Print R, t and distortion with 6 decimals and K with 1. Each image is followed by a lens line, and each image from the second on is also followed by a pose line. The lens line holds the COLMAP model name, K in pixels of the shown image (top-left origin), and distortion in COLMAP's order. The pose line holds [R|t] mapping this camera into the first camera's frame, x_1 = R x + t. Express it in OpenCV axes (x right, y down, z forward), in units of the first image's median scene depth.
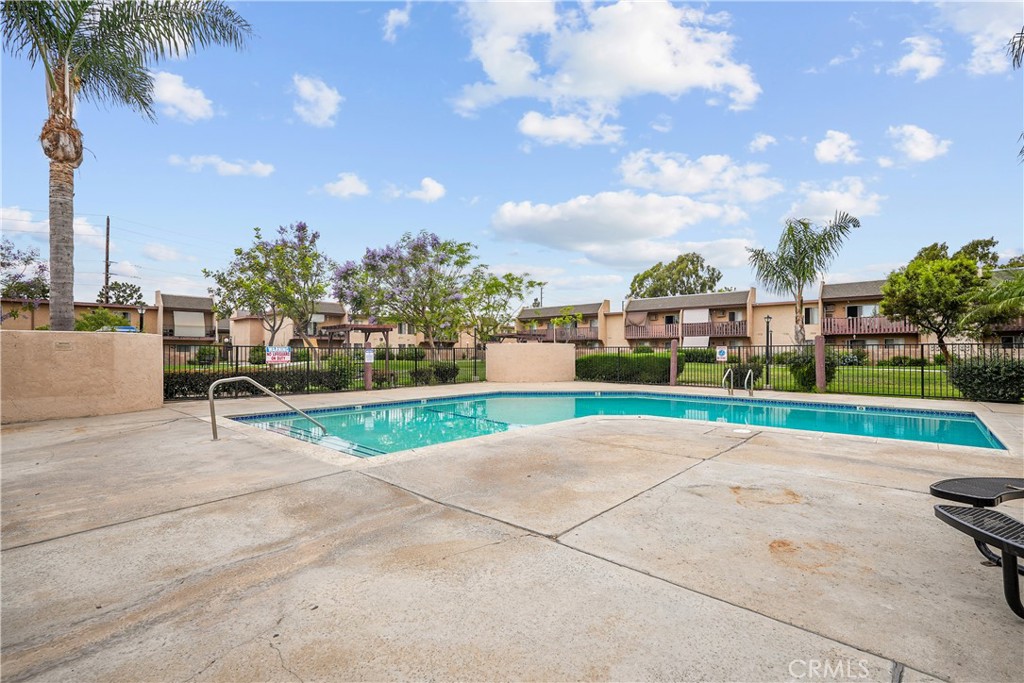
lens RADIAL K [[458.7, 0, 515.2], [0, 458.7, 342.2], [0, 0, 1]] dist [-0.006153, 0.002731]
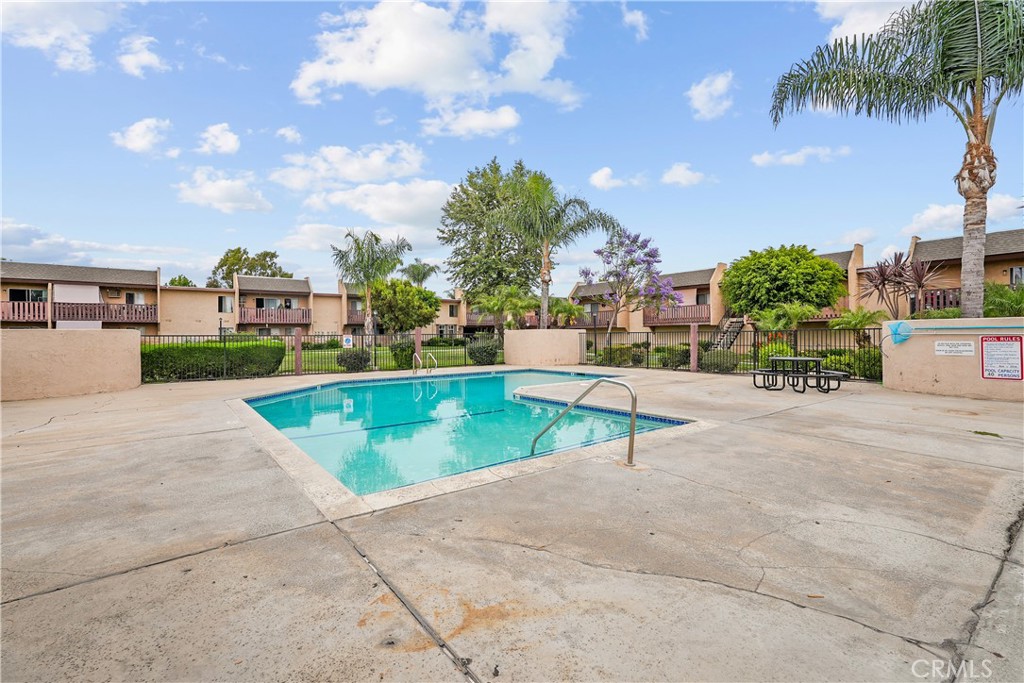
lens RADIAL K [[458.7, 0, 511.4], [0, 458.7, 336.6], [0, 0, 1]] dist [-0.006153, 0.002731]
pose [[0.201963, -0.002719, 0.979389, -0.219971], [-0.008963, 0.999949, 0.004625, 0.003492], [-0.979352, -0.009712, 0.201929, 0.178776]]
